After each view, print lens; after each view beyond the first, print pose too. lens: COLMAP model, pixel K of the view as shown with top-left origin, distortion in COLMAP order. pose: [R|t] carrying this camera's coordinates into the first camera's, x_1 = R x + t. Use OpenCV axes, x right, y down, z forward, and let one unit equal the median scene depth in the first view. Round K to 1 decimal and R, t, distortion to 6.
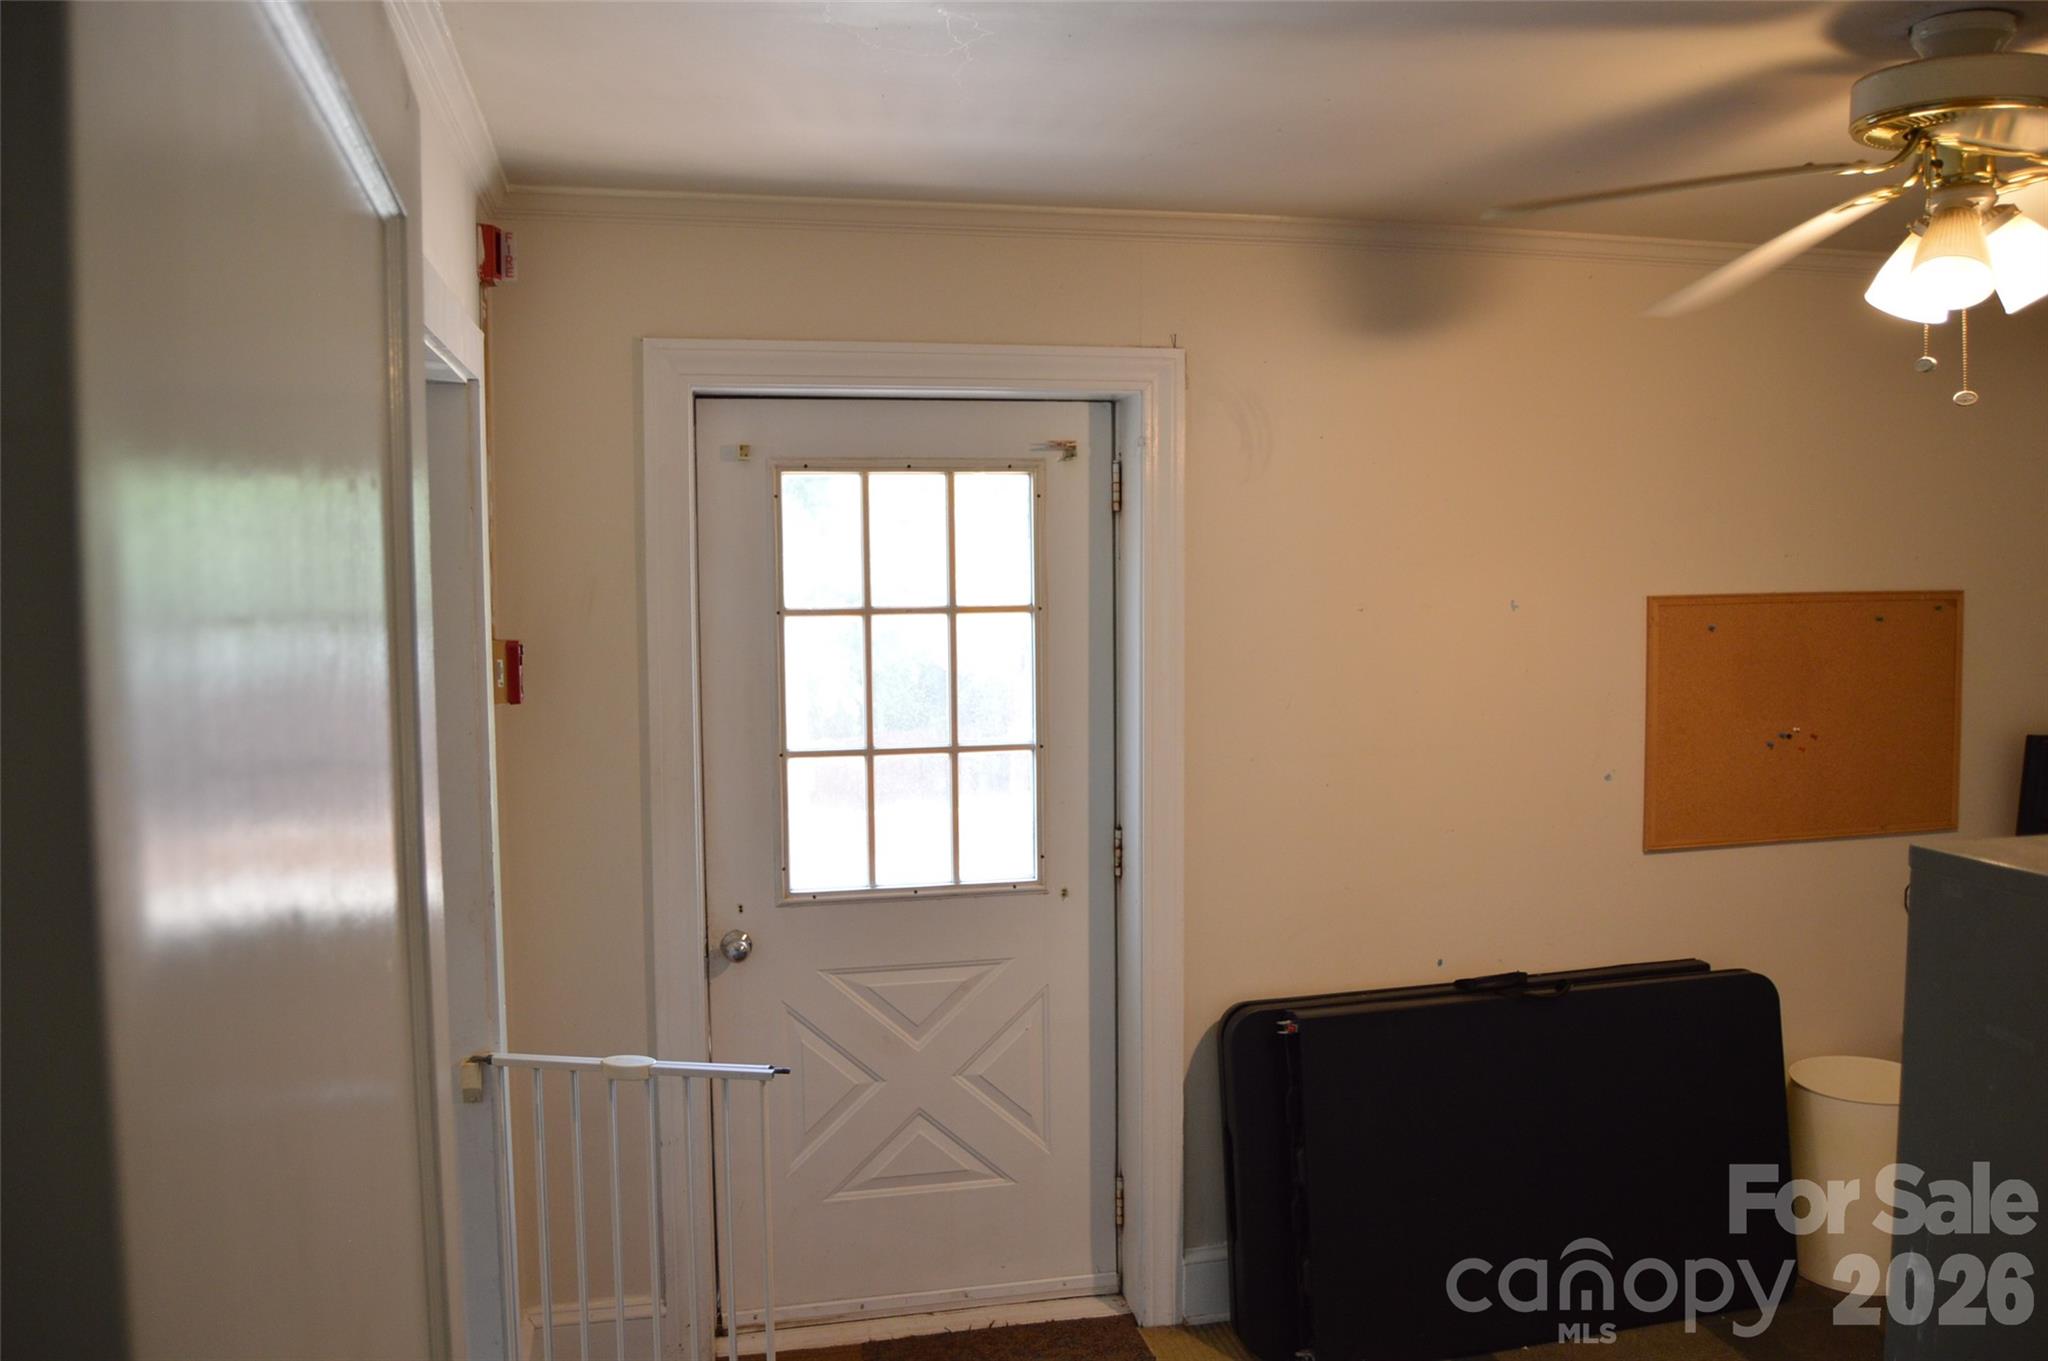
lens RADIAL K [[1606.0, 0, 1012.9], [0, 1606.0, 672.4], [0, 0, 1]] dist [-0.093271, 0.007039]
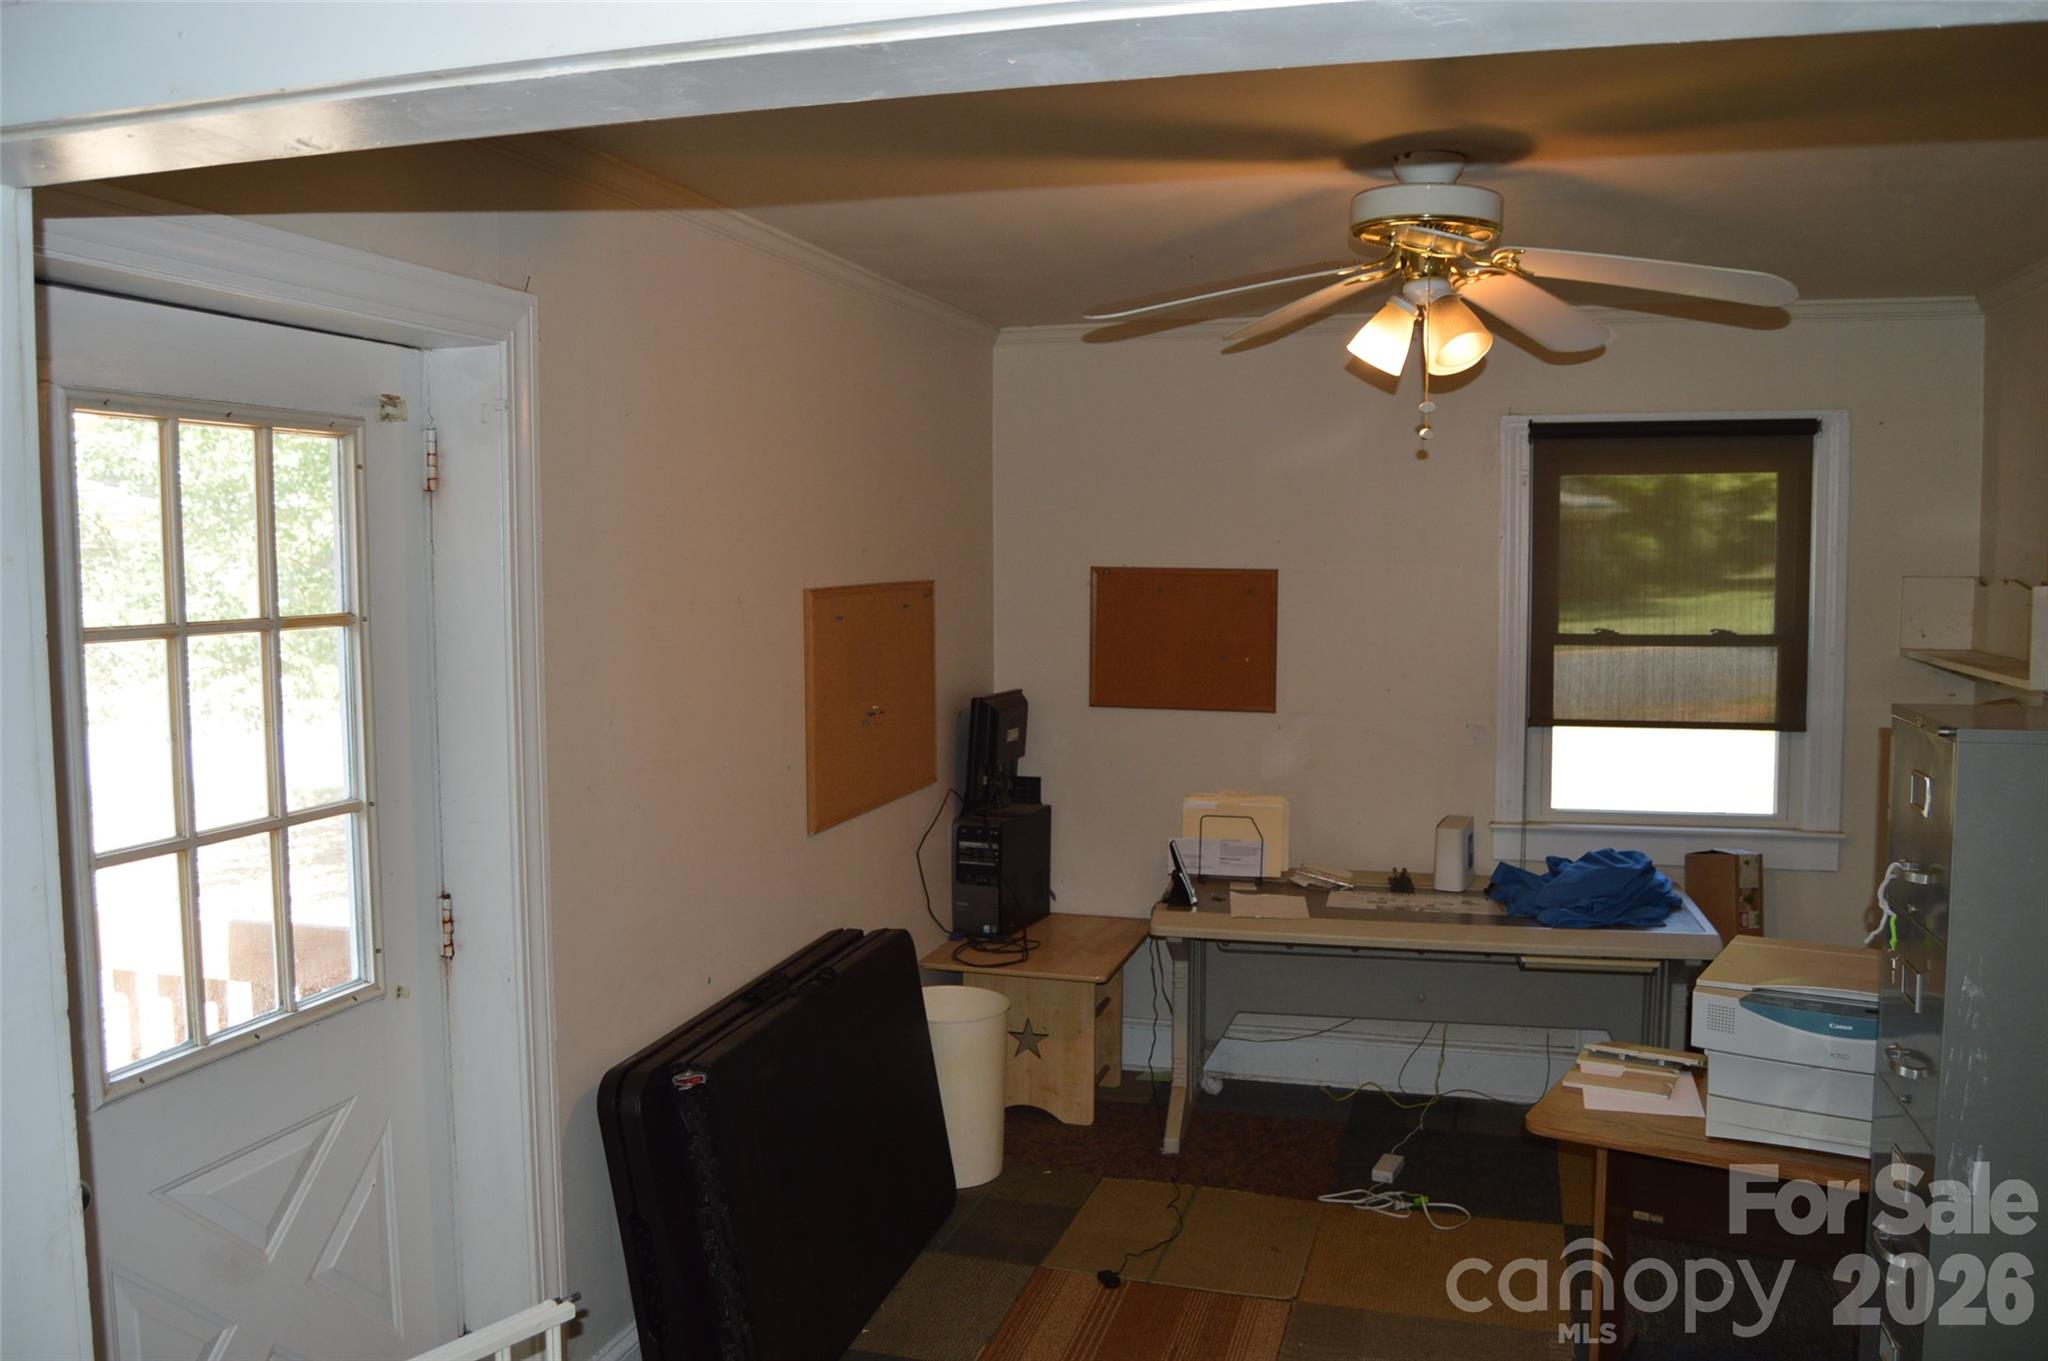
lens RADIAL K [[1622.0, 0, 1031.9], [0, 1622.0, 668.7], [0, 0, 1]] dist [-0.097809, 0.051670]
pose [[0.488295, -0.058509, 0.870715, -0.473015], [0.064570, 0.997437, 0.030813, -0.019656], [-0.870287, 0.041176, 0.490822, 0.368548]]
